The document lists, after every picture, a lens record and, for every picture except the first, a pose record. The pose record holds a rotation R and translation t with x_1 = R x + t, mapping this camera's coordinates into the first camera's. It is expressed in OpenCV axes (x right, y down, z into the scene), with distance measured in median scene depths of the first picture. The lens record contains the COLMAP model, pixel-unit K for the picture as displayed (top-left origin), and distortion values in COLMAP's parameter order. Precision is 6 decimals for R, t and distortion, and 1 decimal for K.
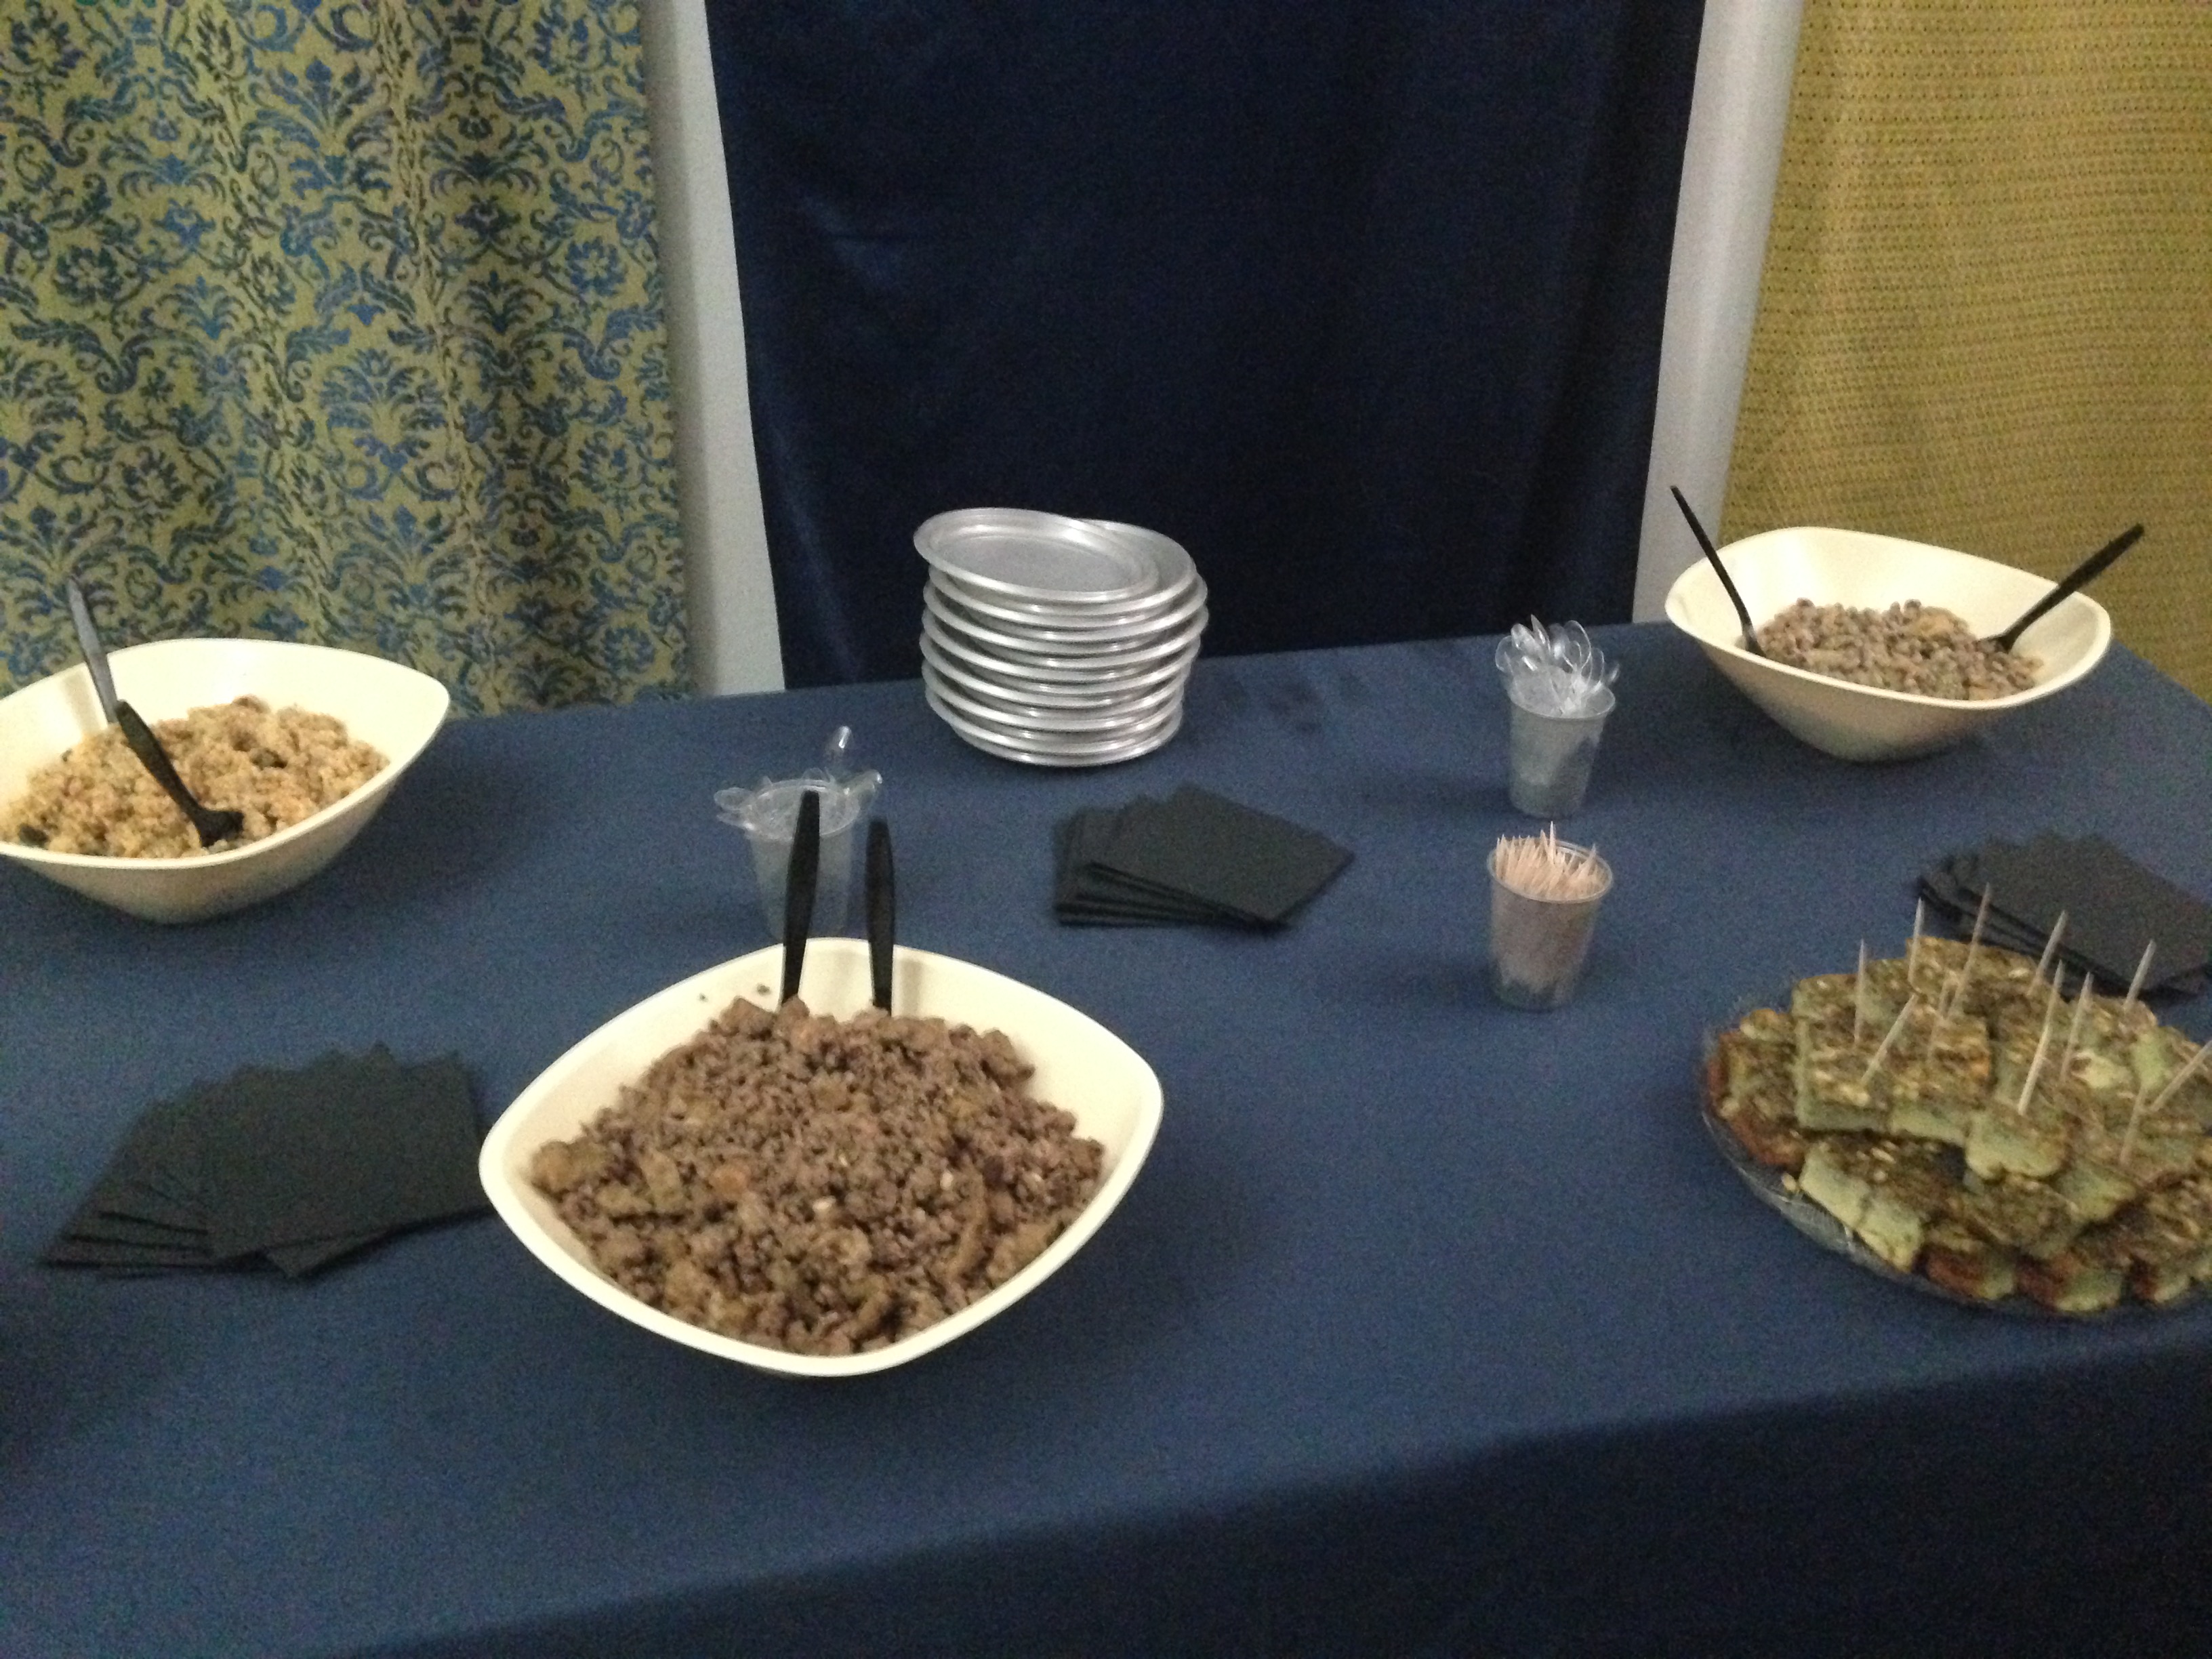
lens RADIAL K [[2124.6, 0, 1108.1], [0, 2124.6, 820.3], [0, 0, 1]] dist [0.080280, 0.000000]
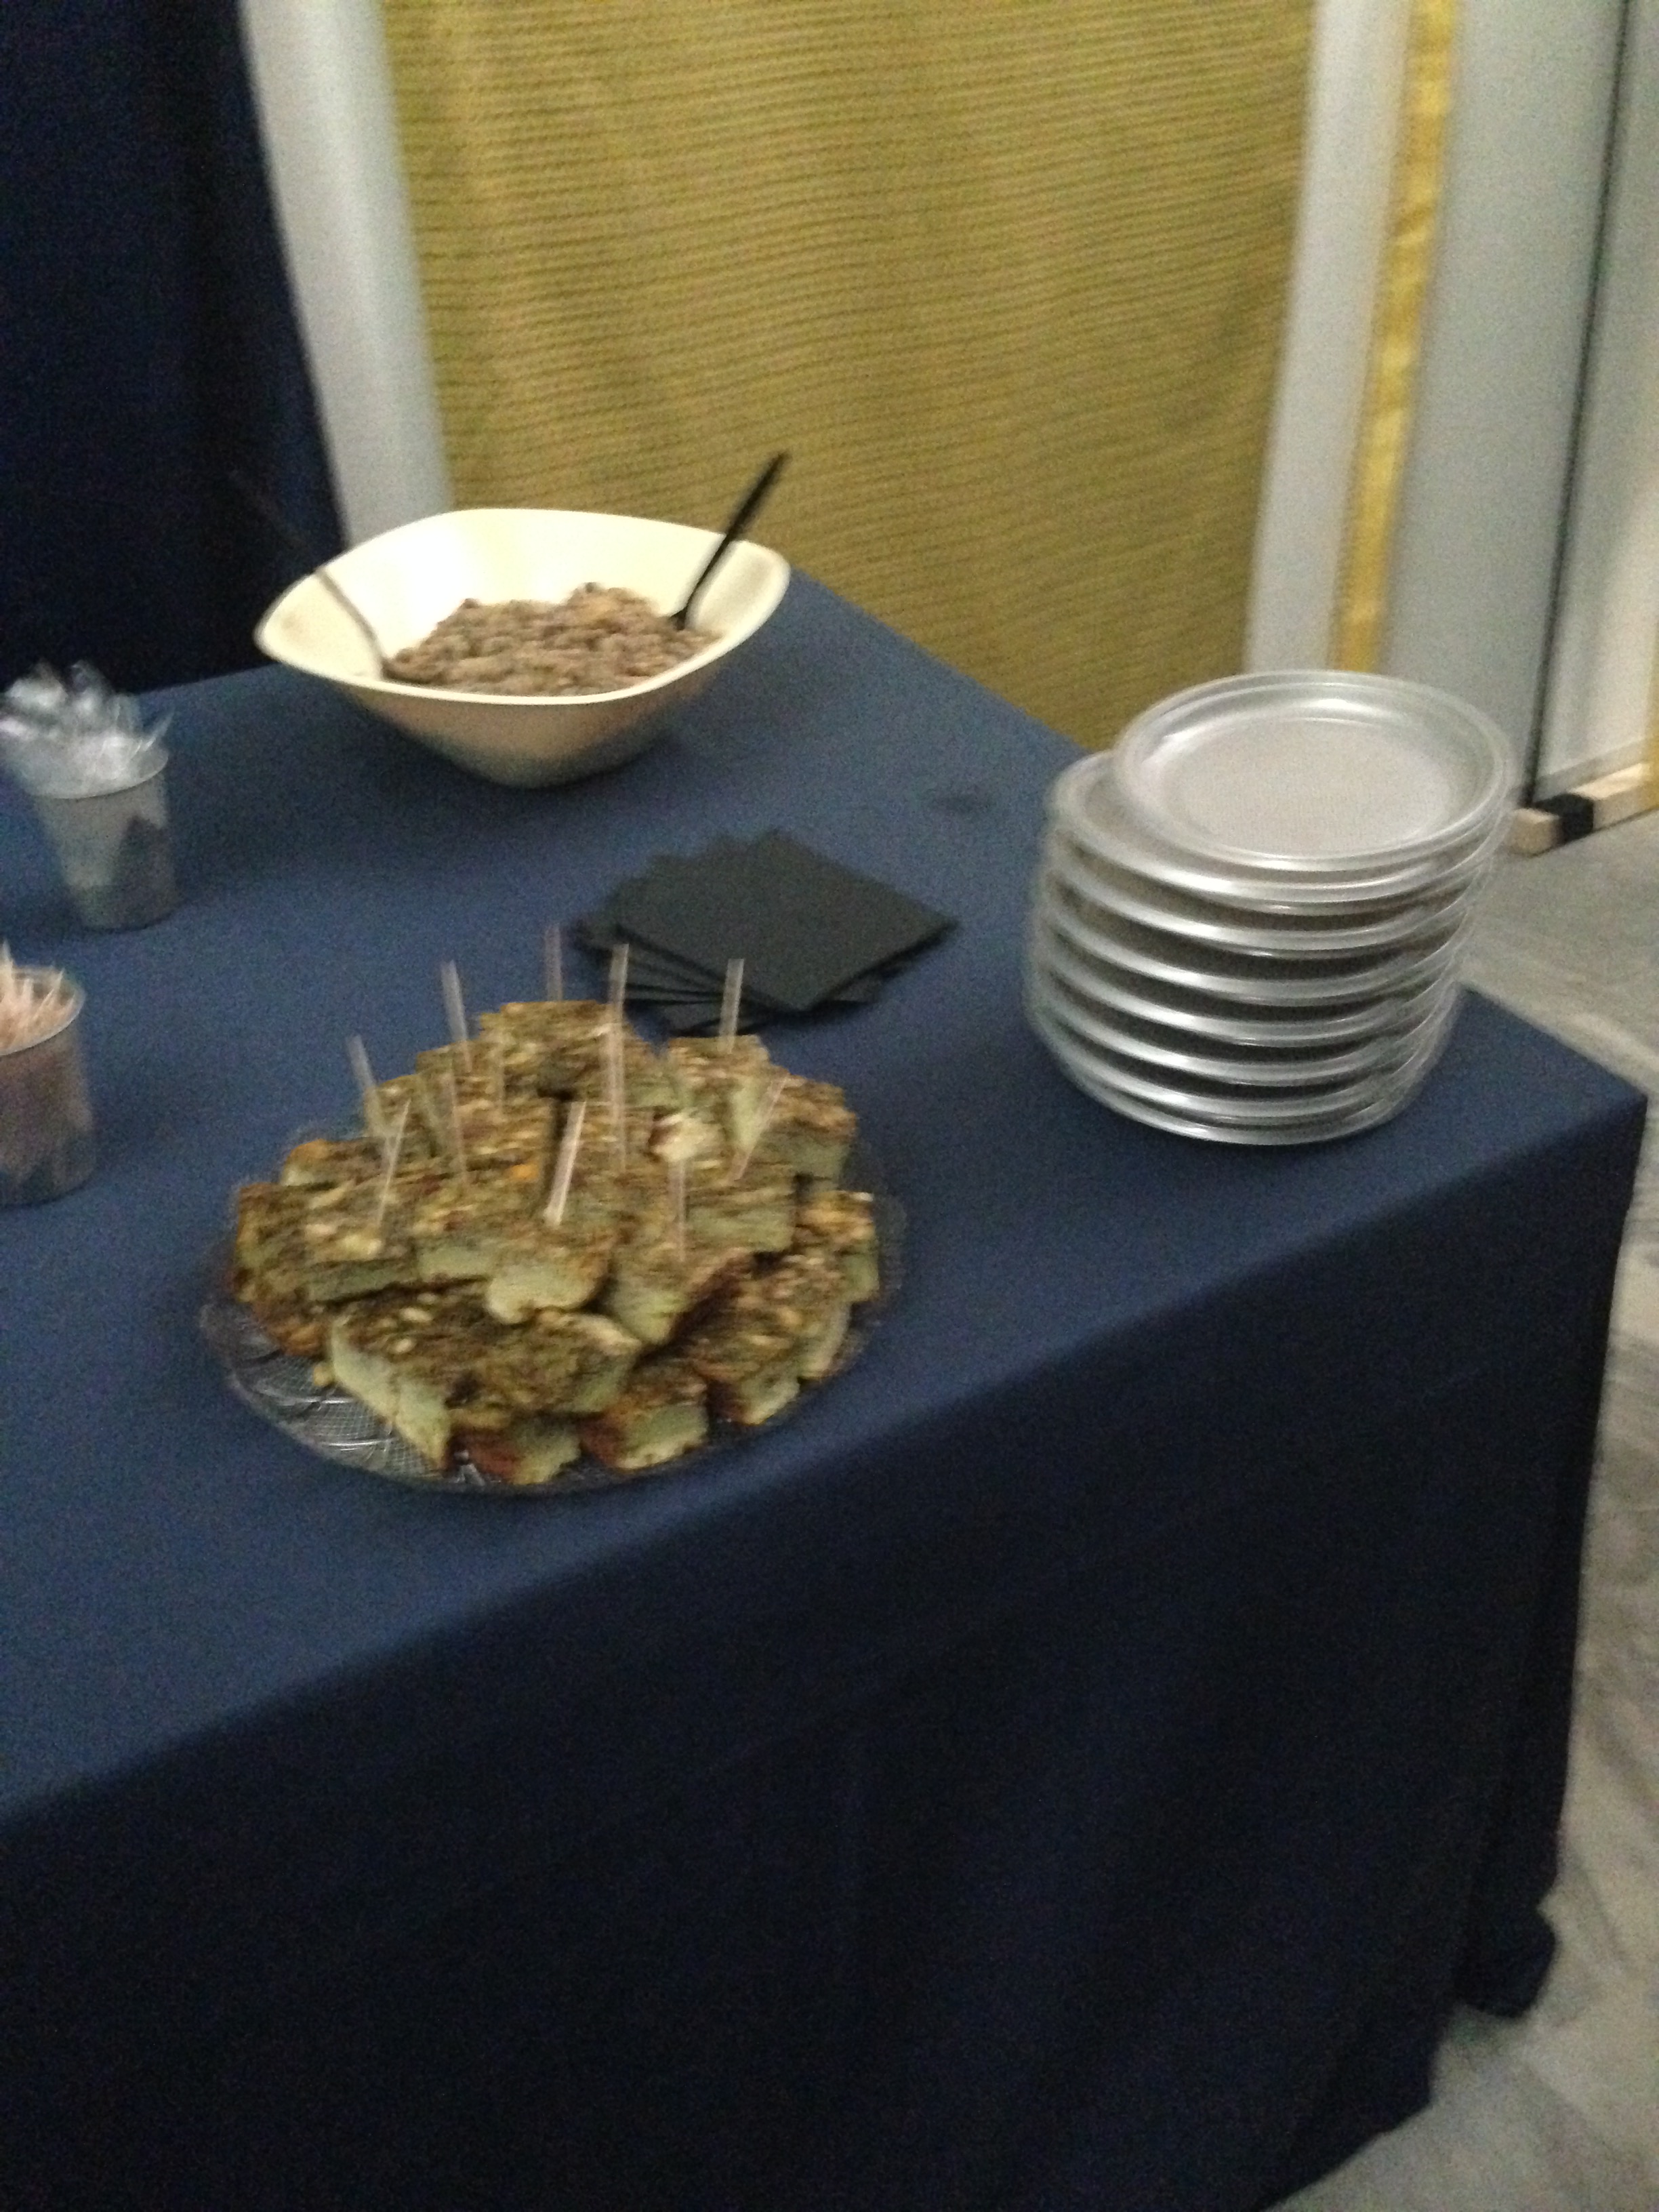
lens RADIAL K [[2124.6, 0, 828.0], [0, 2124.6, 1112.2], [0, 0, 1]] dist [0.080280, 0.000000]
pose [[0.947231, -0.209429, 0.242678, 0.329424], [0.185659, 0.975593, 0.117256, 0.026599], [-0.261312, -0.066013, 0.962994, 0.252158]]
